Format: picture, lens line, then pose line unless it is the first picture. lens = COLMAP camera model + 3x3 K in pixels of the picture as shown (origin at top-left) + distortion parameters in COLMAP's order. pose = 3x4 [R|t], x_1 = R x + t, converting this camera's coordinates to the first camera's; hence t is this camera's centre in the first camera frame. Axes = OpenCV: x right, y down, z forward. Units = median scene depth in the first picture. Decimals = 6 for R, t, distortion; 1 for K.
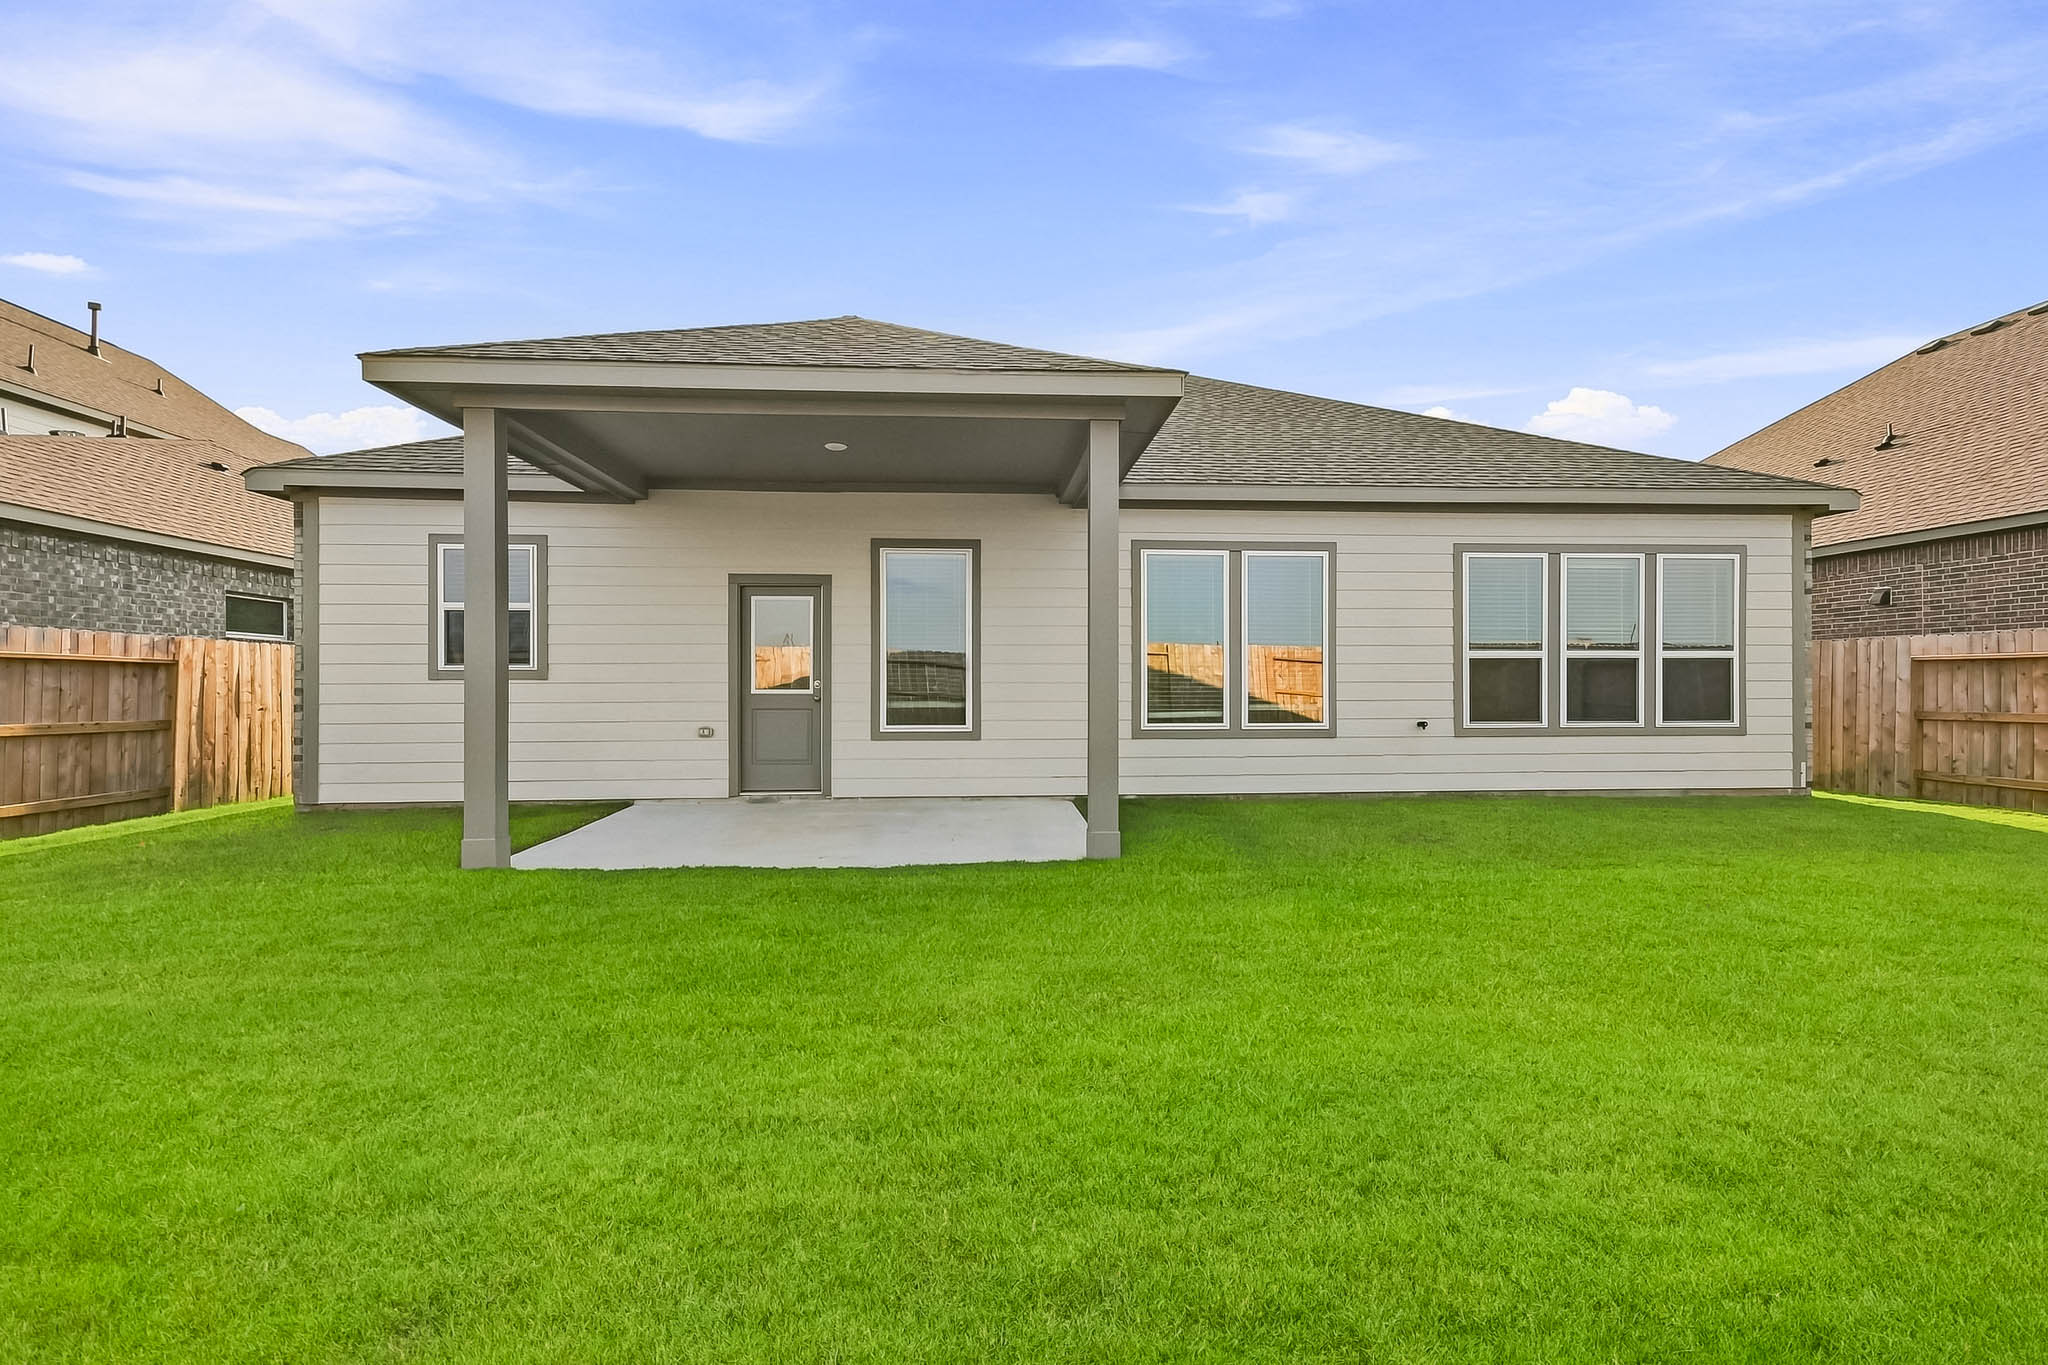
lens RADIAL K [[931.2, 0, 1015.3], [0, 931.2, 681.7], [0, 0, 1]] dist [0.014333, 0.000266]
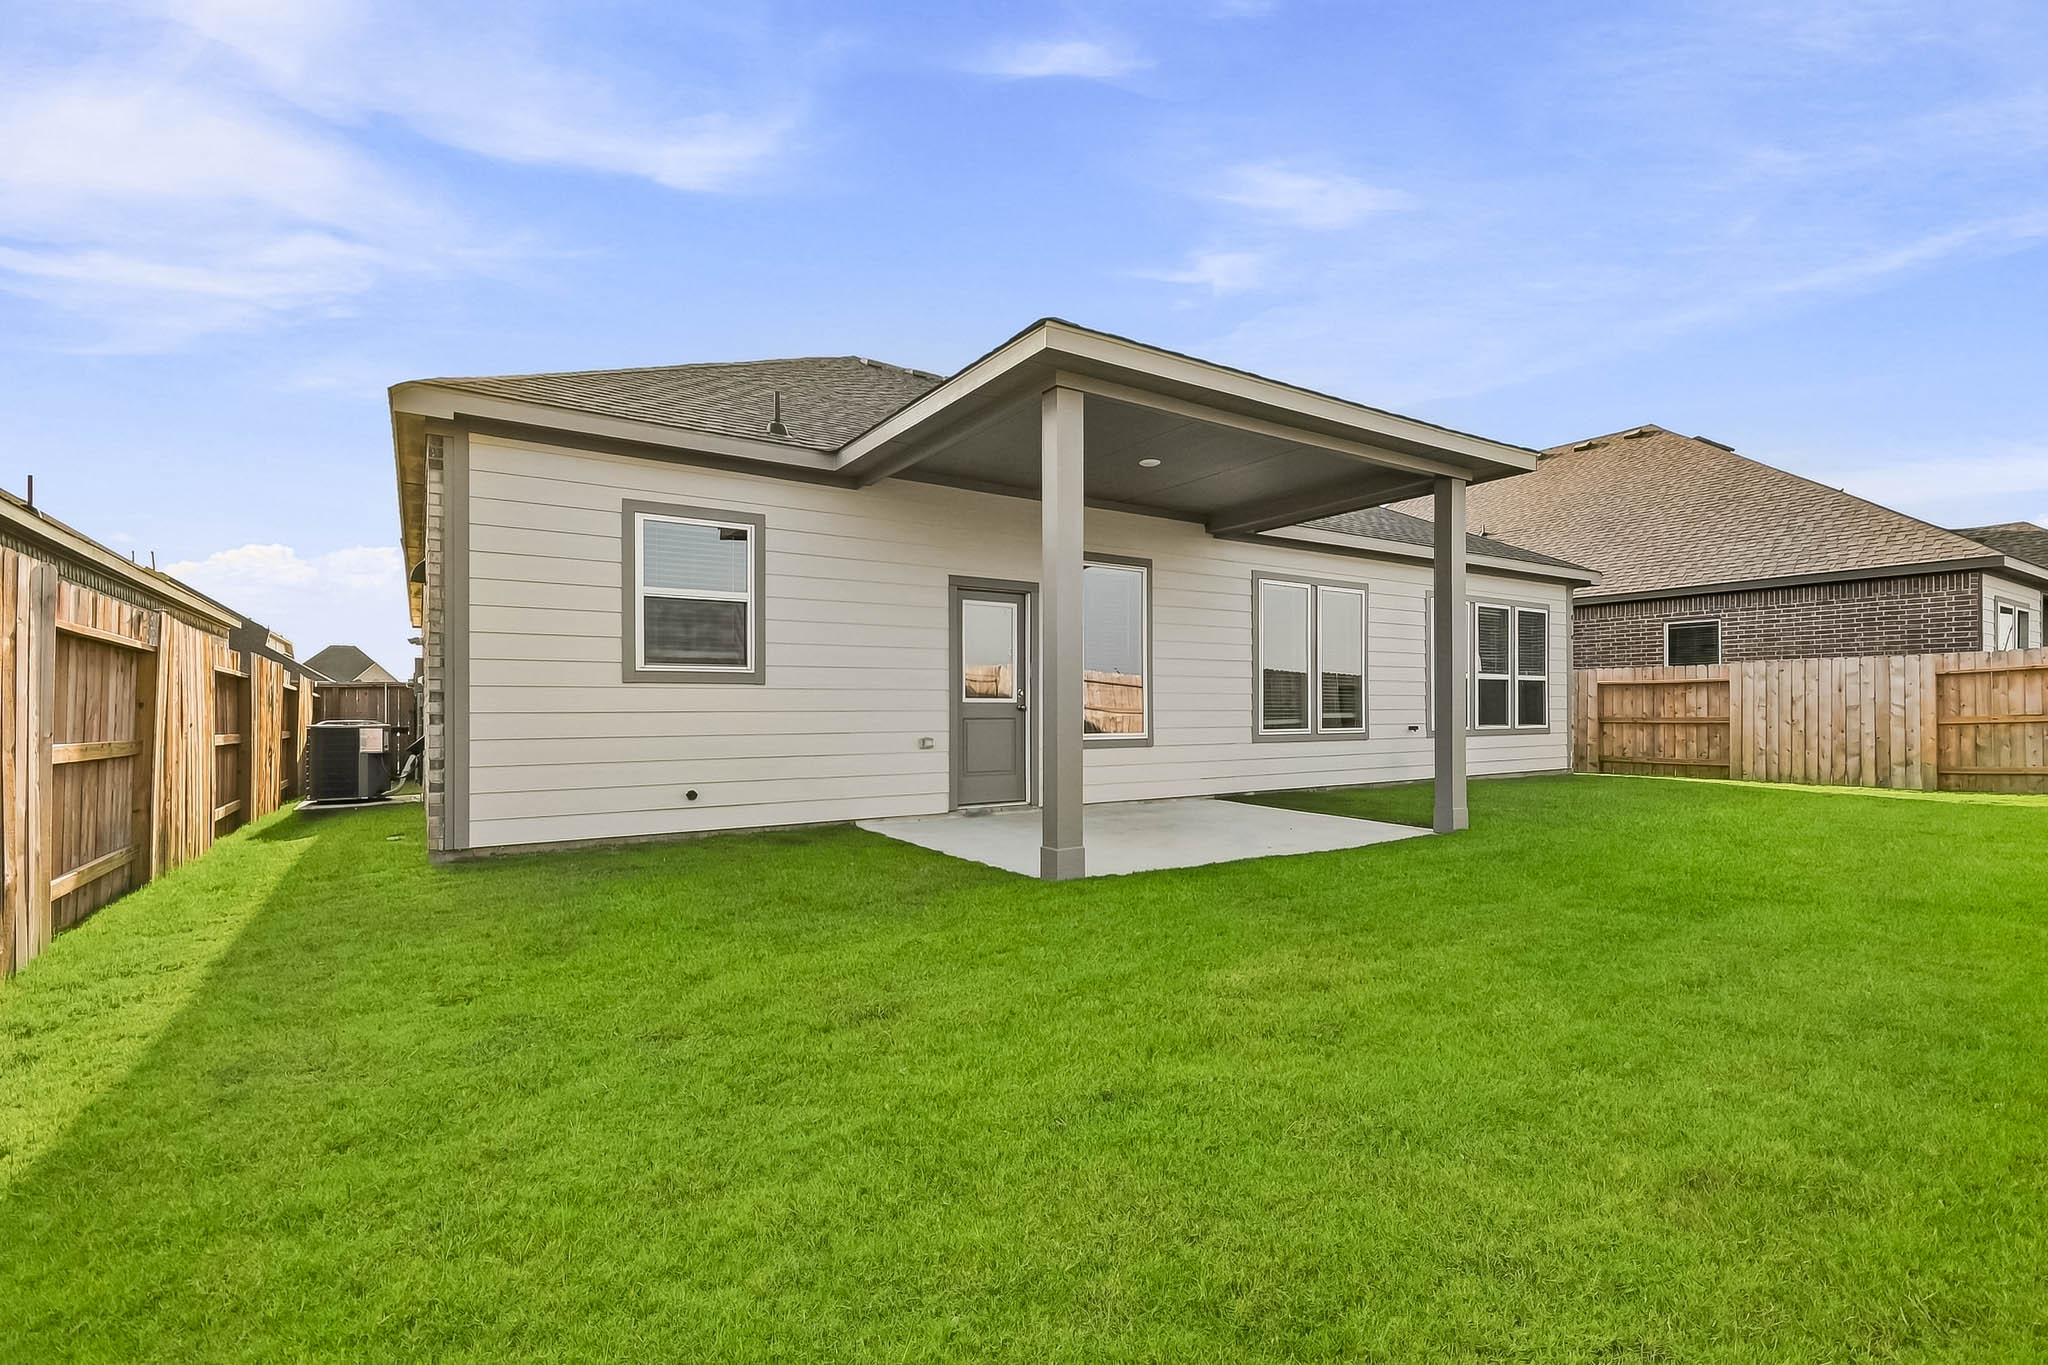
lens RADIAL K [[931.2, 0, 1009.4], [0, 931.2, 694.0], [0, 0, 1]] dist [0.014333, 0.000266]
pose [[0.872578, 0.008440, 0.488403, -0.697553], [-0.004787, 0.999950, -0.008728, 0.012418], [-0.488452, 0.005278, 0.872575, 0.146707]]
